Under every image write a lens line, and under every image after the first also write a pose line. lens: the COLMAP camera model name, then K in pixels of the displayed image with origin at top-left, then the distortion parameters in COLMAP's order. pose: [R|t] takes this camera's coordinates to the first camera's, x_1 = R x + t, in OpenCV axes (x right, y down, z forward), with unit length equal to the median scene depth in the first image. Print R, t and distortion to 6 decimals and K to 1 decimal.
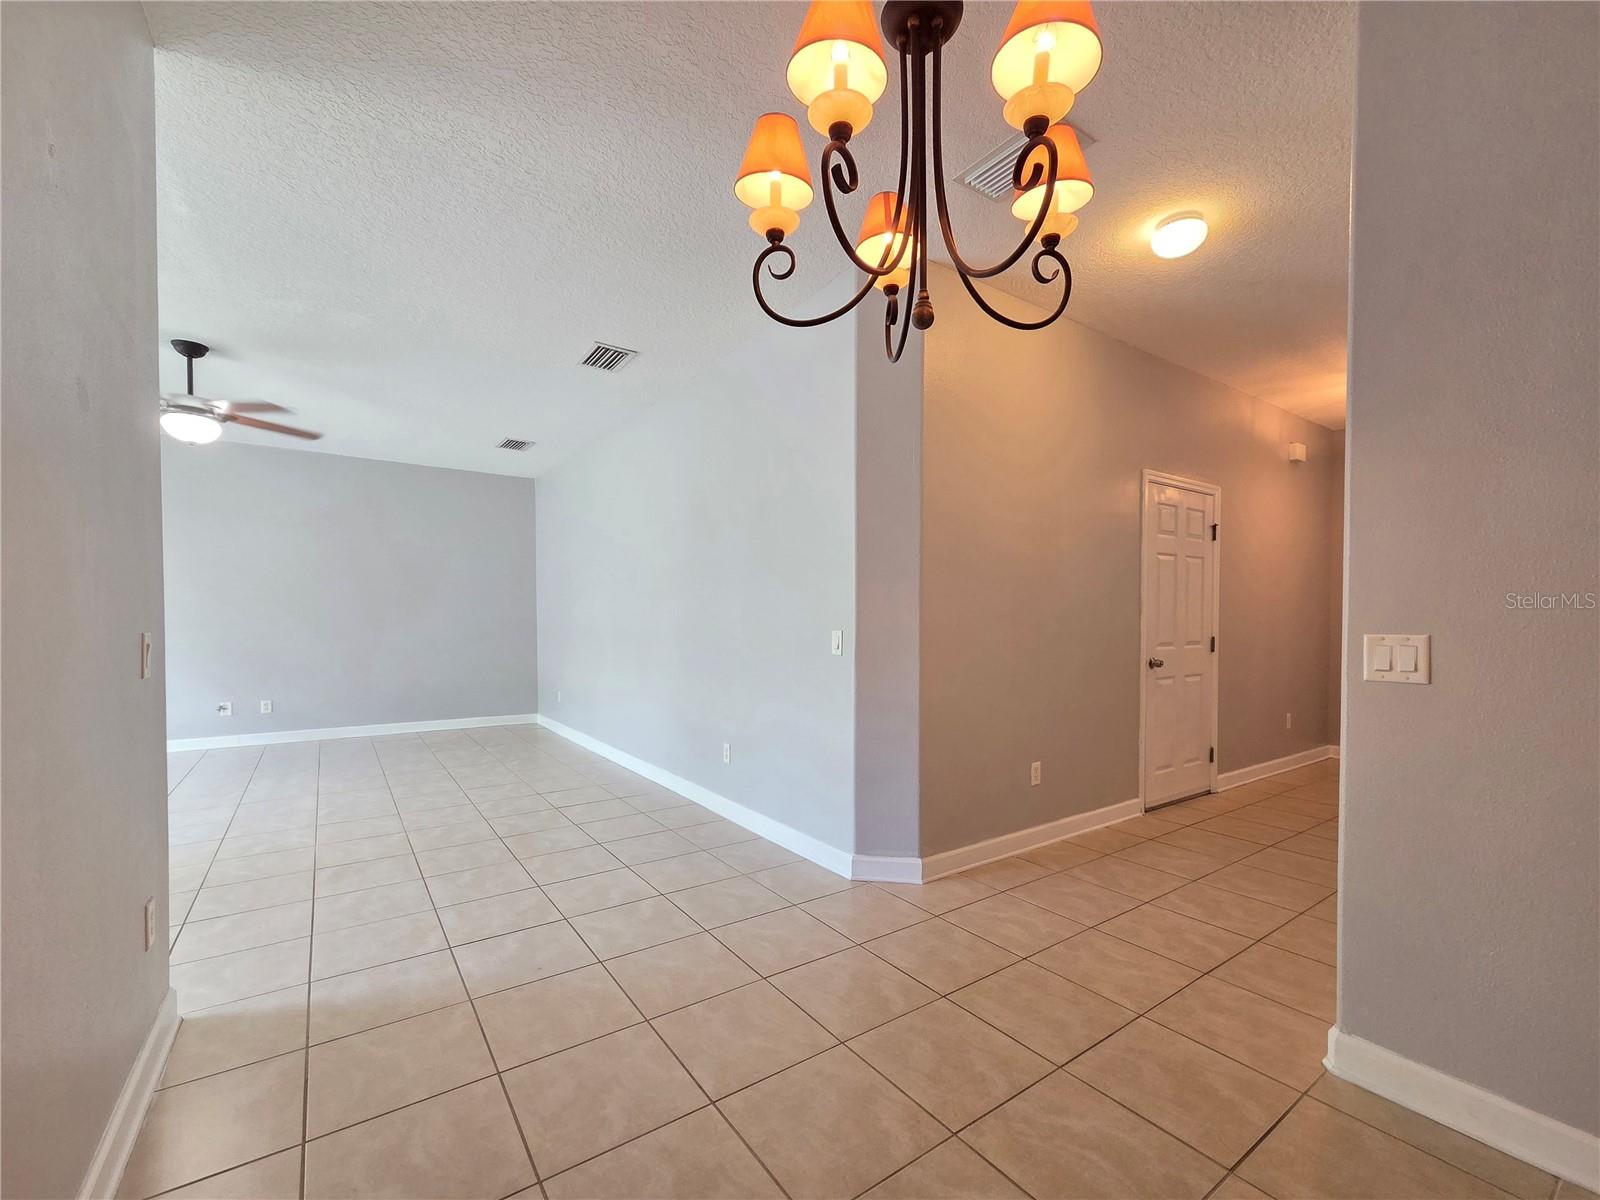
lens RADIAL K [[650.3, 0, 792.7], [0, 650.3, 633.9], [0, 0, 1]] dist [0.013129, -0.000110]
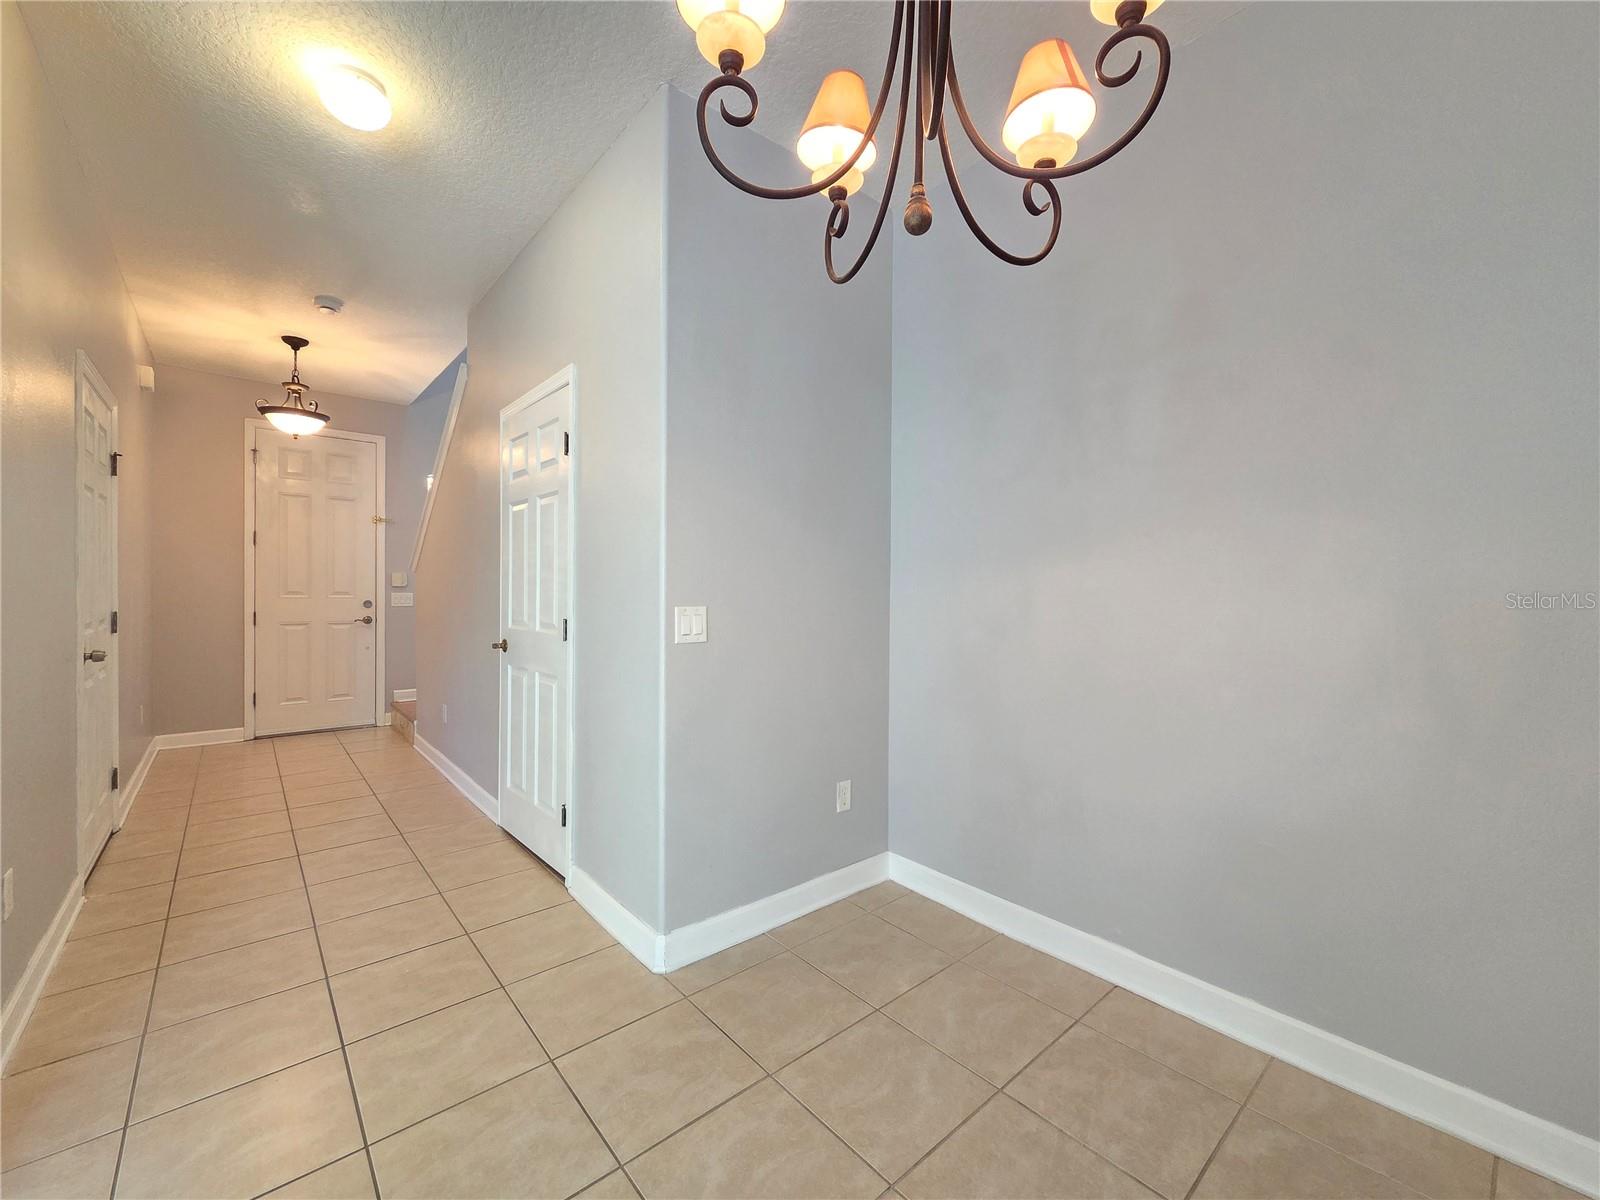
lens RADIAL K [[674.5, 0, 800.0], [0, 674.5, 600.0], [0, 0, 1]] dist [-0.002539, -0.000025]
pose [[-0.102133, -0.019604, 0.994578, -0.321517], [0.015038, 0.999661, 0.021248, -0.027432], [-0.994657, 0.017126, -0.101803, 0.676615]]
